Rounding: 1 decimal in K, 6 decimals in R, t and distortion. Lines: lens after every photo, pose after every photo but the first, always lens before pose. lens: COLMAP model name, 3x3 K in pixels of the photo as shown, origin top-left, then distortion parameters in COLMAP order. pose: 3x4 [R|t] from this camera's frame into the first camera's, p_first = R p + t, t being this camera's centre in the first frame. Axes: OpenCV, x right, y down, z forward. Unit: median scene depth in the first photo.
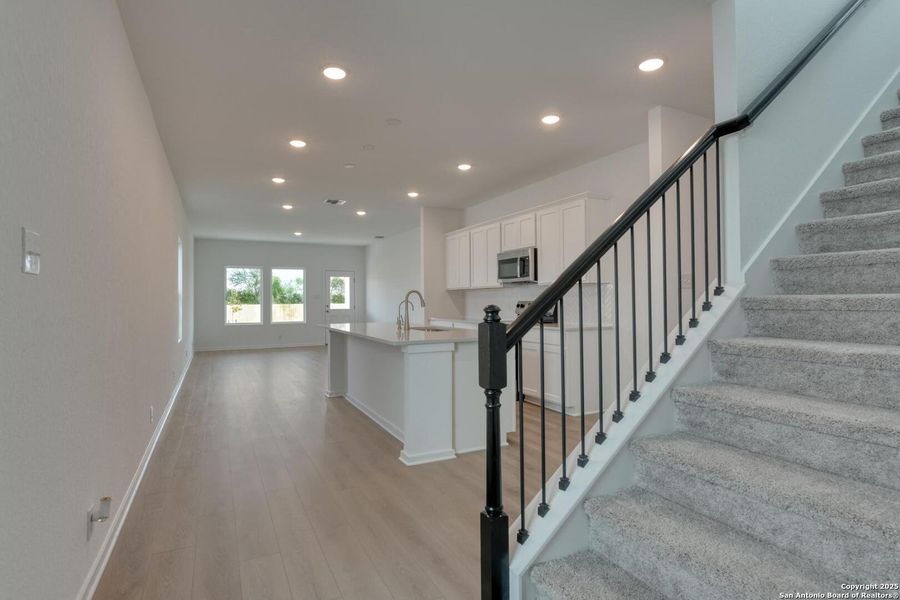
lens RADIAL K [[457.7, 0, 450.0], [0, 457.7, 300.0], [0, 0, 1]] dist [-0.000505, -0.000184]
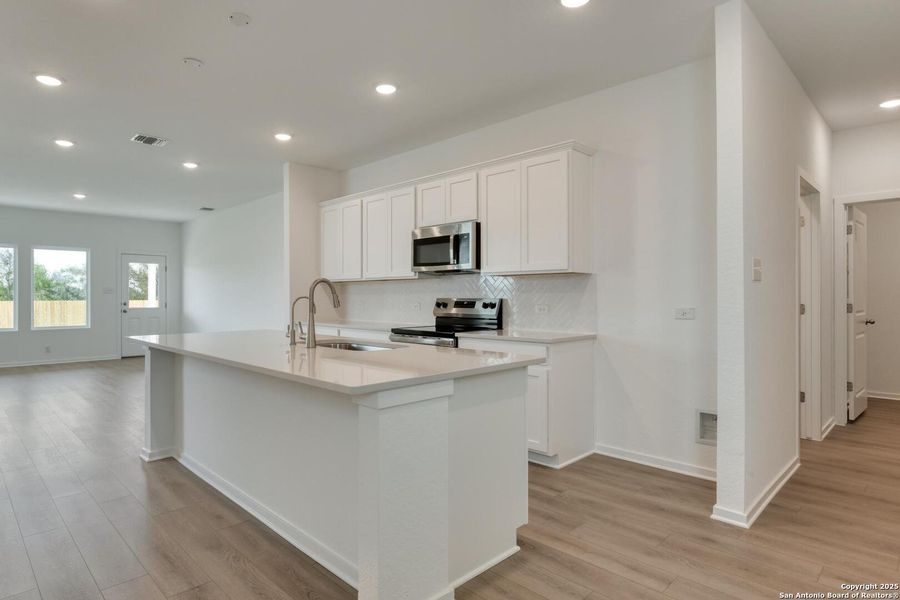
lens RADIAL K [[491.8, 0, 411.6], [0, 491.8, 298.8], [0, 0, 1]] dist [-0.005695, -0.000529]
pose [[0.959233, 0.005051, 0.282571, -0.091153], [-0.005981, 0.999979, 0.002428, 0.001438], [-0.282553, -0.004019, 0.959243, 0.233086]]
